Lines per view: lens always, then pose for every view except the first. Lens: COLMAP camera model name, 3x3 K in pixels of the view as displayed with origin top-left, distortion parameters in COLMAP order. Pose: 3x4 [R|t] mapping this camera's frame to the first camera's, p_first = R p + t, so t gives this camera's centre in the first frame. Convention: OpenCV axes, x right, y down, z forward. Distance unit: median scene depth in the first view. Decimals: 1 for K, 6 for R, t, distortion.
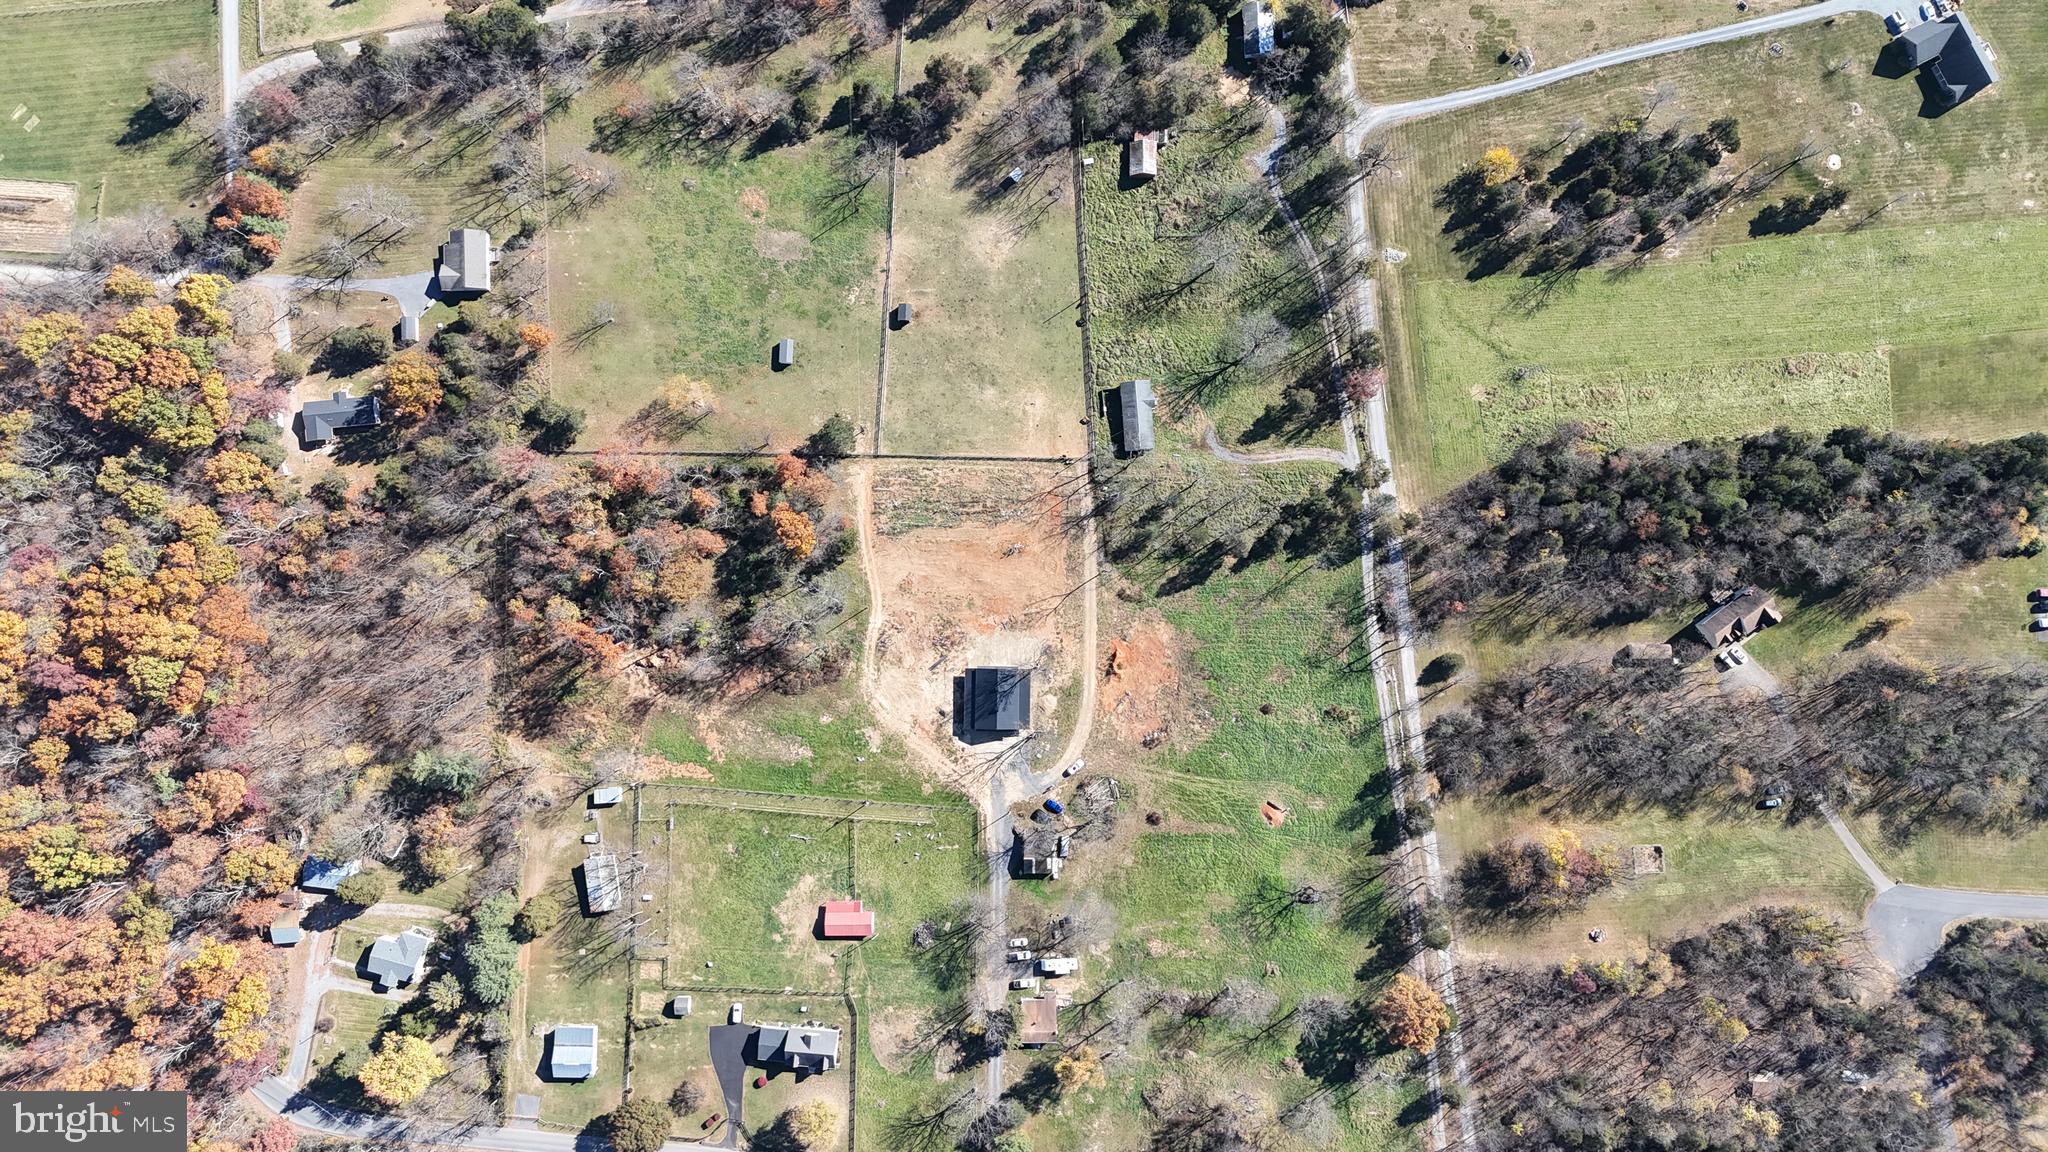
lens RADIAL K [[1504.7, 0, 1028.0], [0, 1504.7, 571.1], [0, 0, 1]] dist [0.087581, -0.091242]
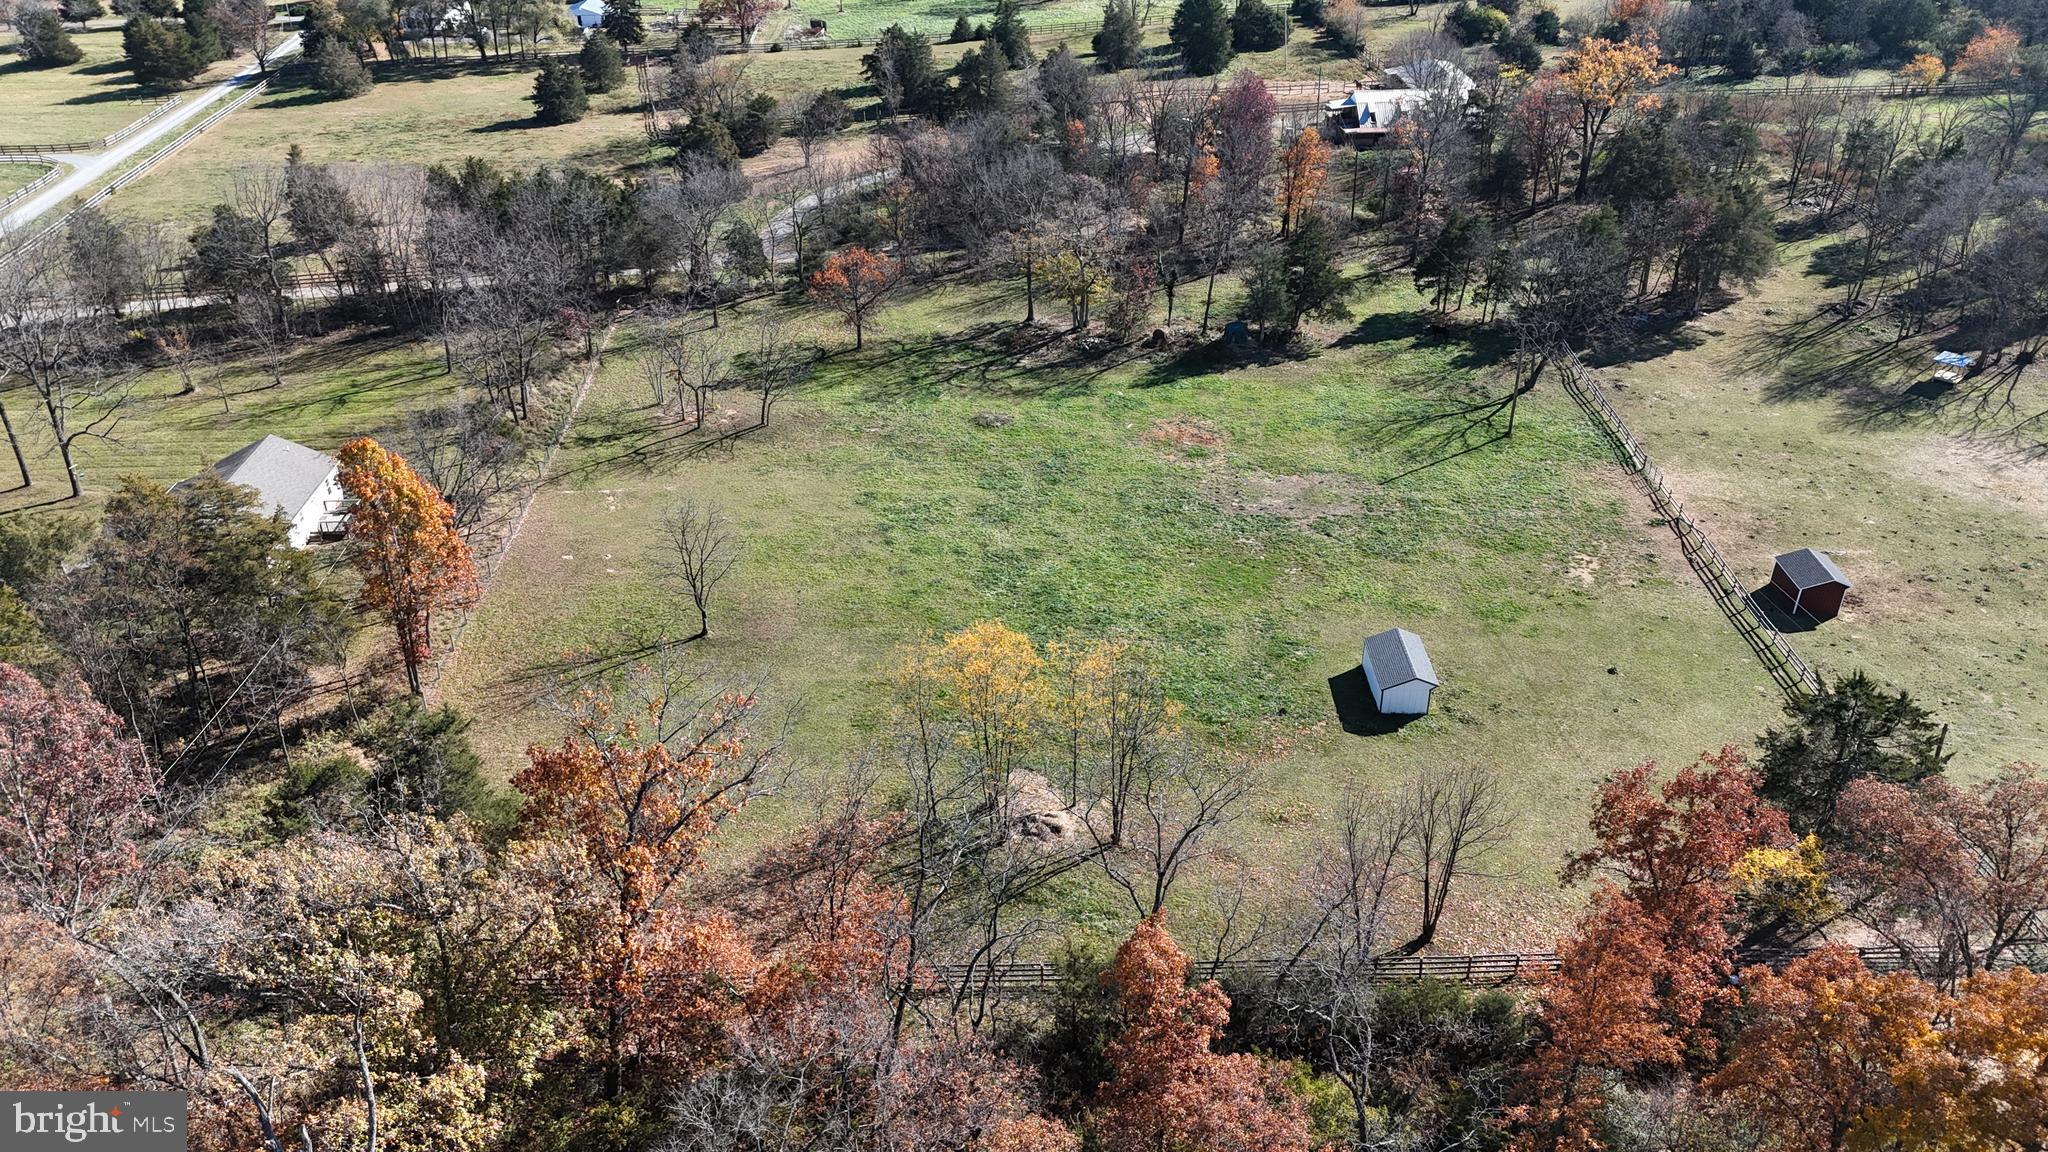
lens RADIAL K [[1504.7, 0, 1028.0], [0, 1504.7, 571.1], [0, 0, 1]] dist [0.087581, -0.091242]
pose [[0.999665, -0.015275, 0.020894, -0.228076], [0.025858, 0.554441, -0.831821, 0.048760], [0.001122, 0.832083, 0.554650, 0.862044]]
